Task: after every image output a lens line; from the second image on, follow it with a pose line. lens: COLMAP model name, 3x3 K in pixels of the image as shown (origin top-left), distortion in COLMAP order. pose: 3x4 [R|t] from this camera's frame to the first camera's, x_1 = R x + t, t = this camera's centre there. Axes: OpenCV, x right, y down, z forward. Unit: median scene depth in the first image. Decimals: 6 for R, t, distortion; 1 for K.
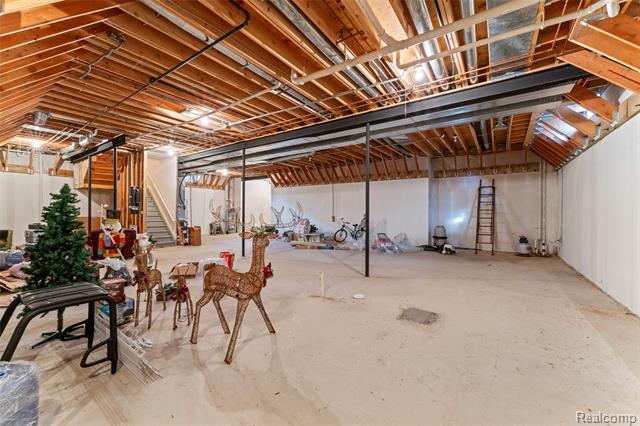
lens RADIAL K [[252.0, 0, 320.0], [0, 252.0, 213.0], [0, 0, 1]] dist [-0.000203, -0.000013]
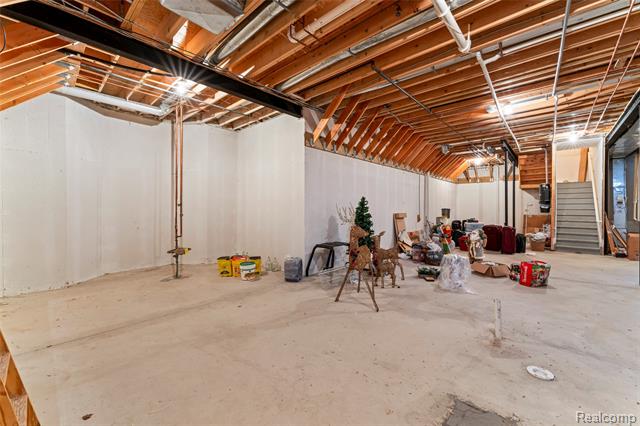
lens RADIAL K [[255.9, 0, 321.9], [0, 255.9, 209.1], [0, 0, 1]] dist [-0.000404, -0.000061]
pose [[-0.115315, -0.002549, -0.993326, 0.799905], [-0.004642, 0.999987, -0.002027, -0.005658], [0.993318, 0.004378, -0.115326, 0.662688]]
